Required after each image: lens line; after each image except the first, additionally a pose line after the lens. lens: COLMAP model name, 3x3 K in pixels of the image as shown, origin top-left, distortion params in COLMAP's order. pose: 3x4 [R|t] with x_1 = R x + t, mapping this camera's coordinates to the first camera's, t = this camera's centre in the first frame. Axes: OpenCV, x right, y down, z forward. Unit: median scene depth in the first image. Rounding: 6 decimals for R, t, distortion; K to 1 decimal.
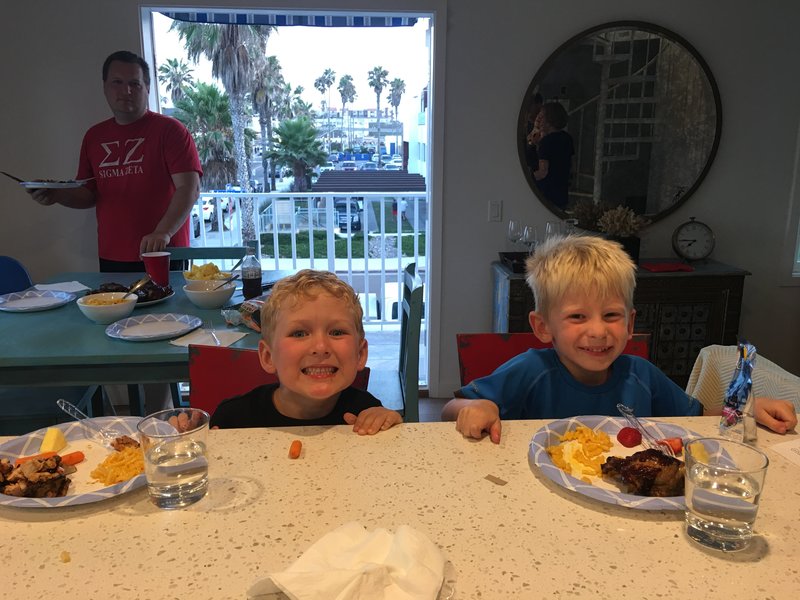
lens RADIAL K [[758.1, 0, 400.0], [0, 758.1, 300.0], [0, 0, 1]] dist [0.101865, -0.227201]
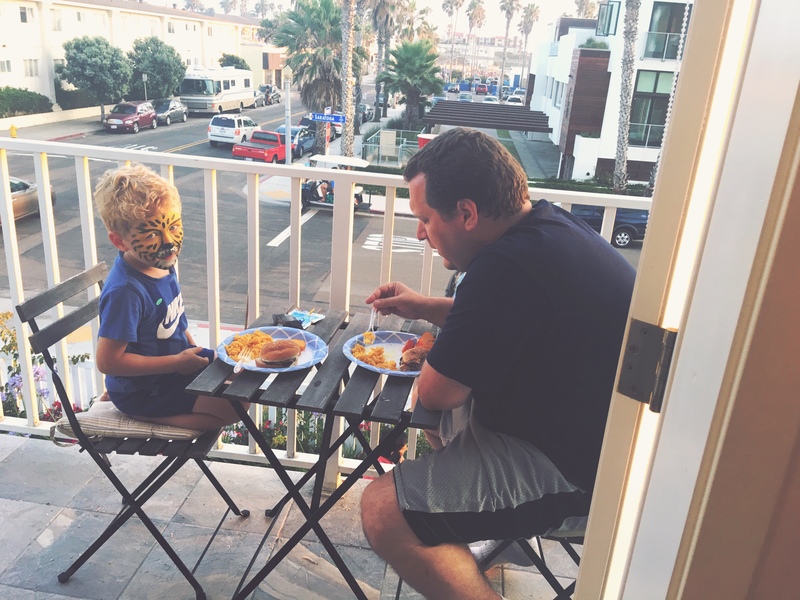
lens RADIAL K [[686.4, 0, 400.0], [0, 686.4, 300.0], [0, 0, 1]] dist [0.048139, -0.001900]
pose [[0.982743, 0.122672, -0.138445, -0.000739], [-0.106059, 0.986896, 0.121602, -0.311130], [0.151548, -0.104820, 0.982876, 1.636803]]
